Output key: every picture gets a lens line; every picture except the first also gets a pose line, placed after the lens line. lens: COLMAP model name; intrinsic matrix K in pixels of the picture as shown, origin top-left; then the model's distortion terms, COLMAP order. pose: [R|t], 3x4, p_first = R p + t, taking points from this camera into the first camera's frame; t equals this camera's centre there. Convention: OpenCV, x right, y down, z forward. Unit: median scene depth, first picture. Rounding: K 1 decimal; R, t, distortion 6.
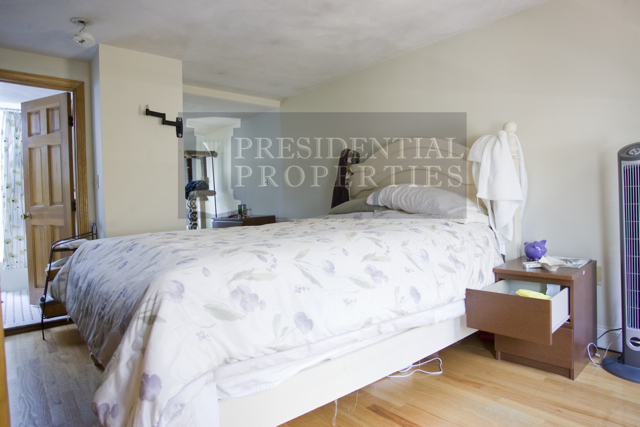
lens RADIAL K [[390.1, 0, 316.8], [0, 390.1, 214.7], [0, 0, 1]] dist [-0.044337, 0.003290]
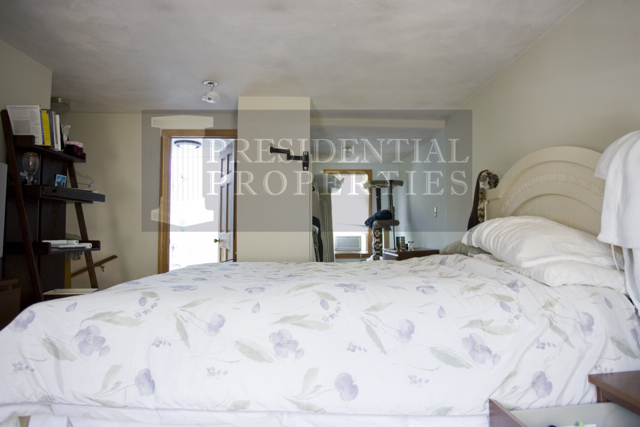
lens RADIAL K [[390.1, 0, 319.4], [0, 390.1, 212.4], [0, 0, 1]] dist [-0.044337, 0.003290]
pose [[0.781266, -0.005440, -0.624174, 0.446636], [-0.041502, 0.997297, -0.060640, -0.036542], [0.622817, 0.073280, 0.778928, 0.301608]]
